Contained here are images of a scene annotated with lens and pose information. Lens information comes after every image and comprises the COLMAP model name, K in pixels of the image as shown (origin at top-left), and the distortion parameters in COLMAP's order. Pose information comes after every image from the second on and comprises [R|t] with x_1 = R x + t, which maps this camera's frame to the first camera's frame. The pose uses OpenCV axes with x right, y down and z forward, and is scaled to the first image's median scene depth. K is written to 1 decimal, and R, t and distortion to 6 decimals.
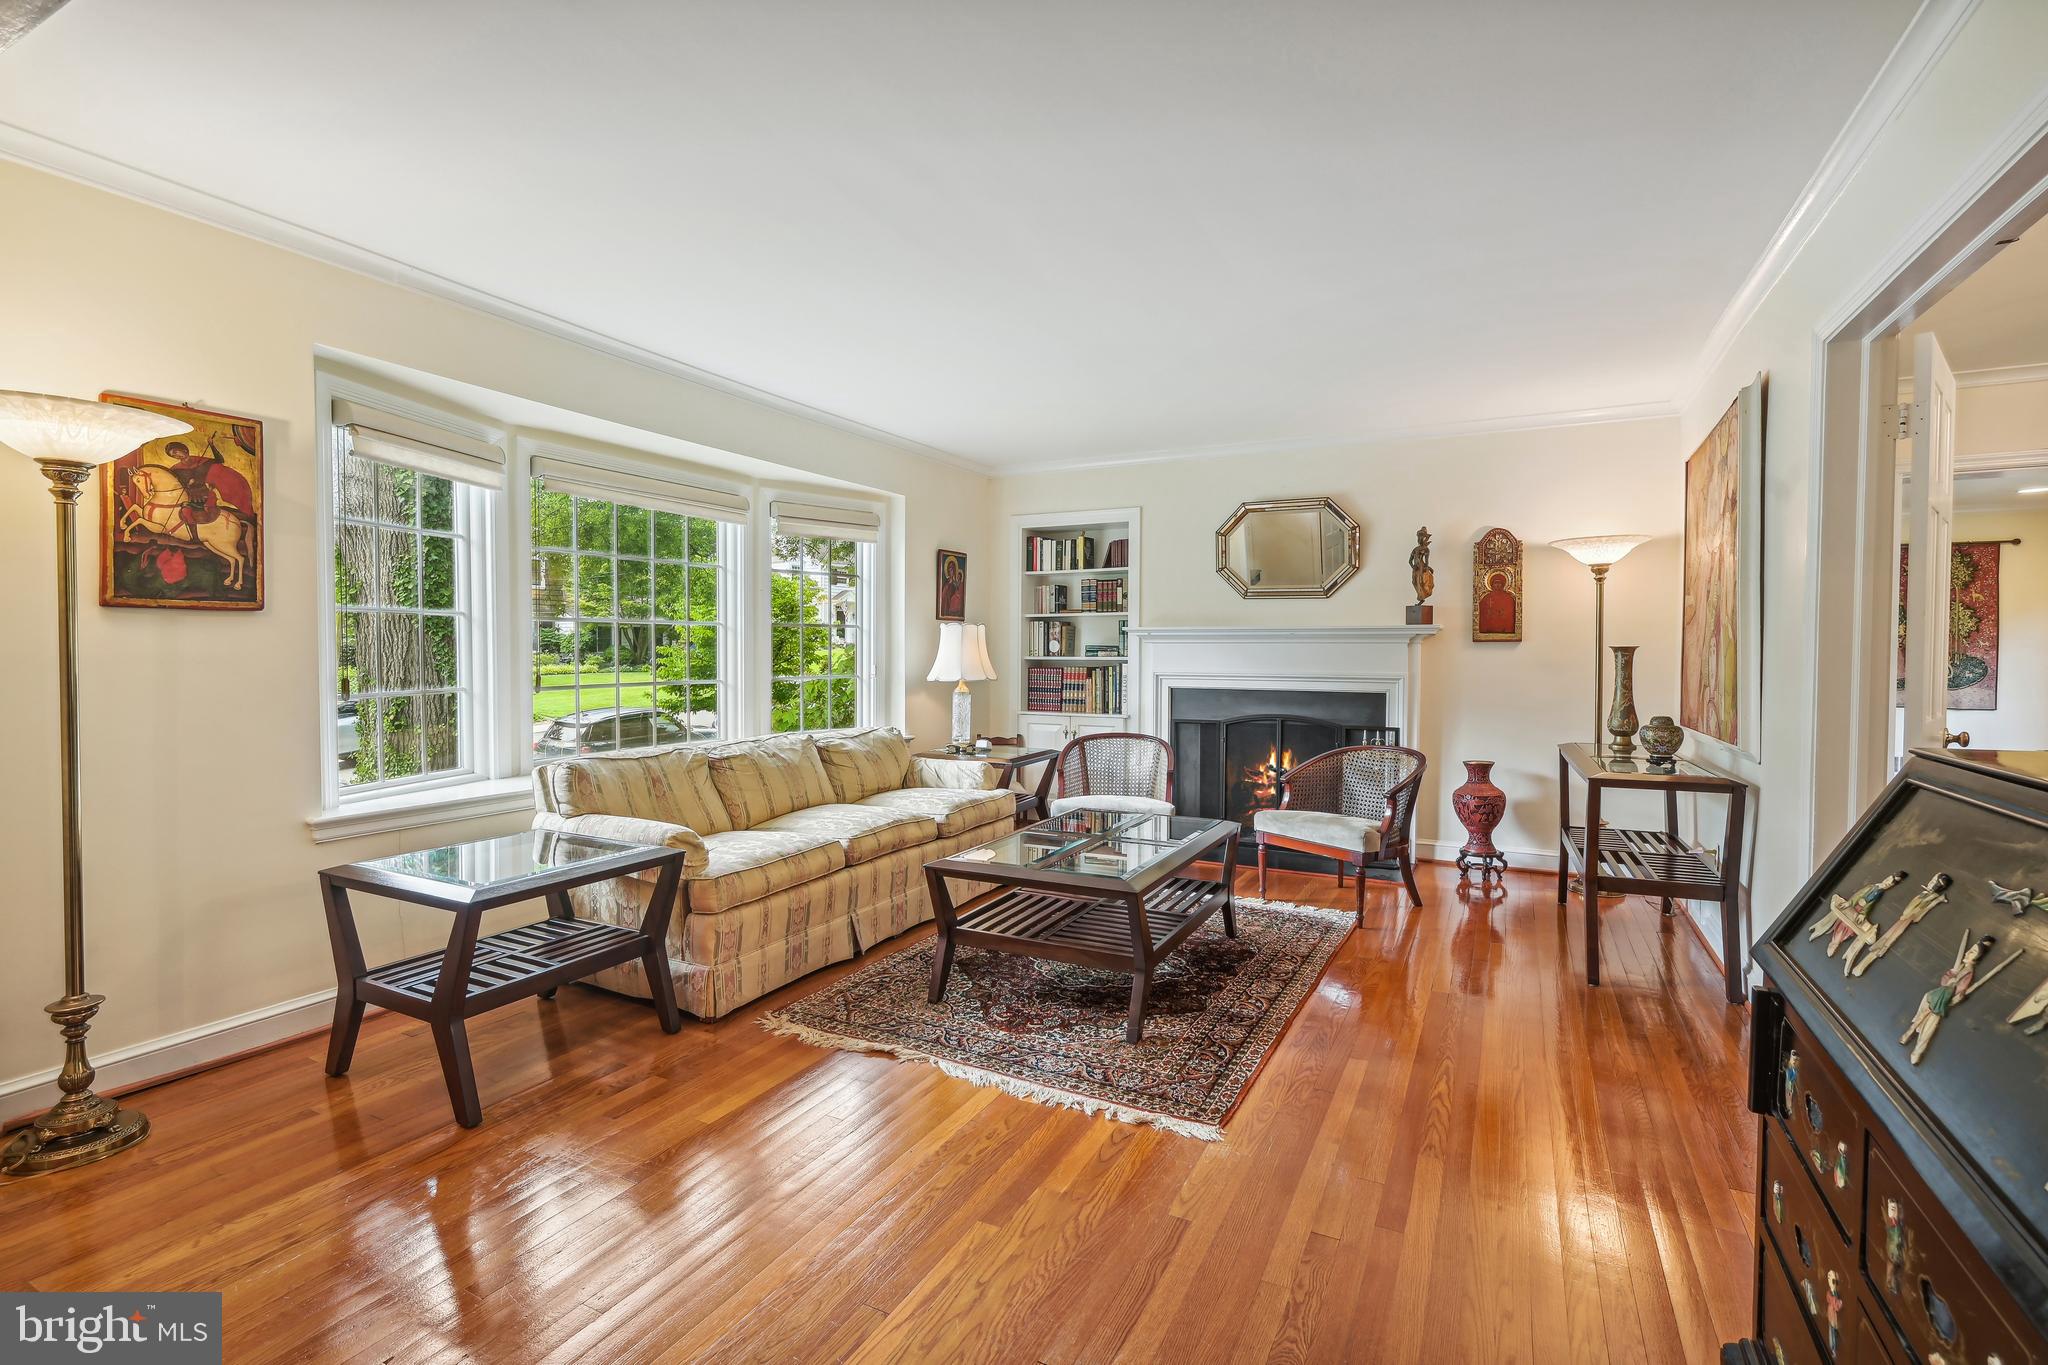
lens RADIAL K [[923.7, 0, 1017.8], [0, 923.7, 673.3], [0, 0, 1]] dist [0.002363, 0.000014]
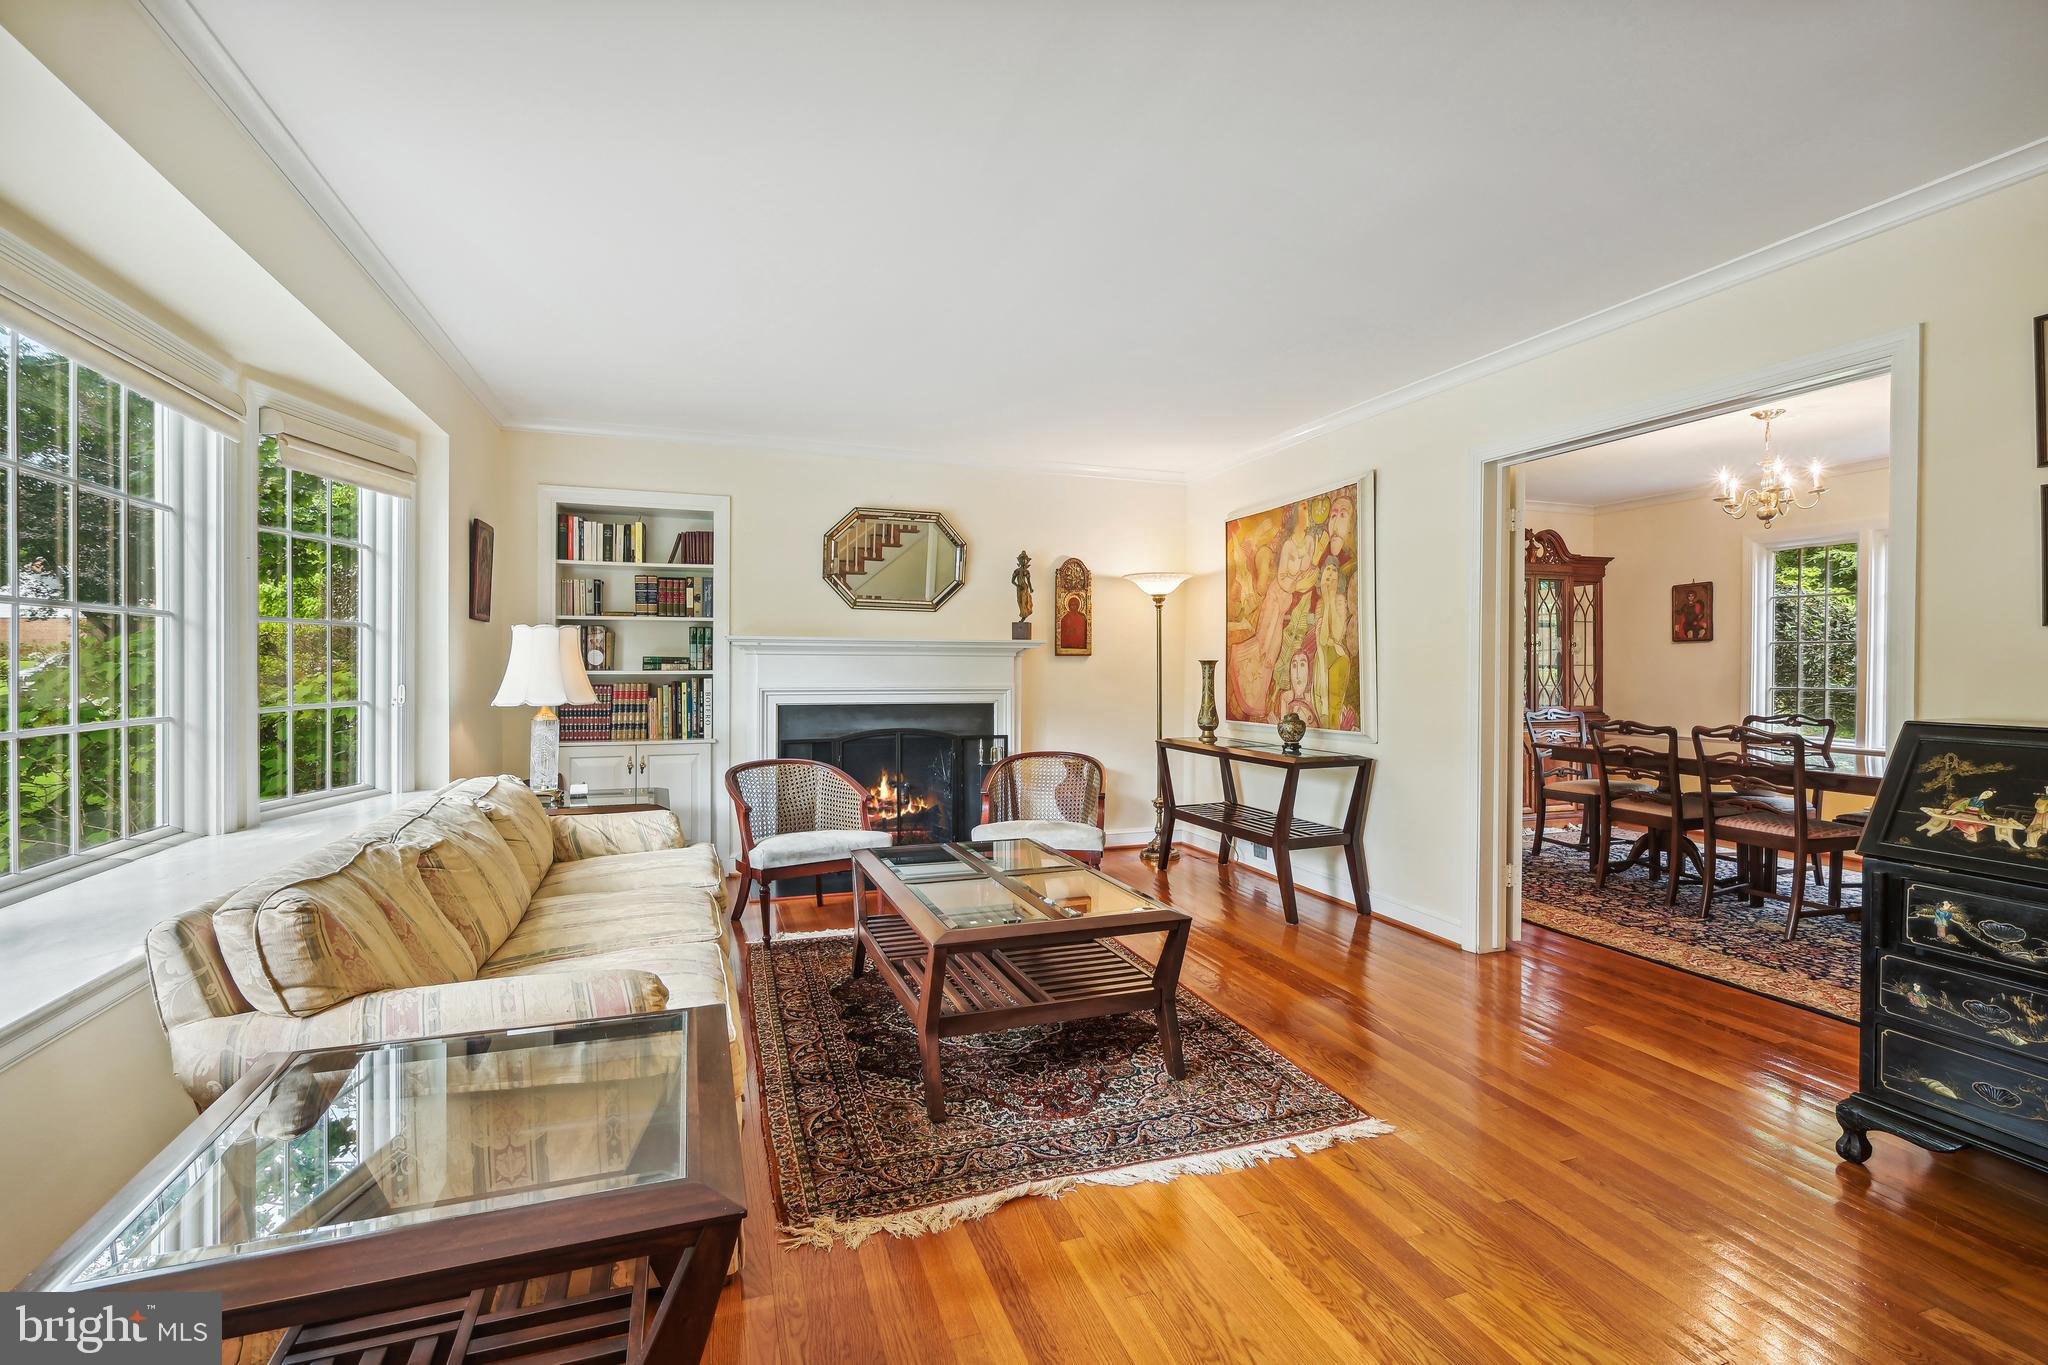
lens RADIAL K [[923.7, 0, 1017.8], [0, 923.7, 673.3], [0, 0, 1]] dist [0.002363, 0.000014]
pose [[0.680448, -0.006834, 0.732764, -0.372259], [0.016321, 0.999850, -0.005831, -0.006546], [-0.732614, 0.015927, 0.680458, 0.259384]]
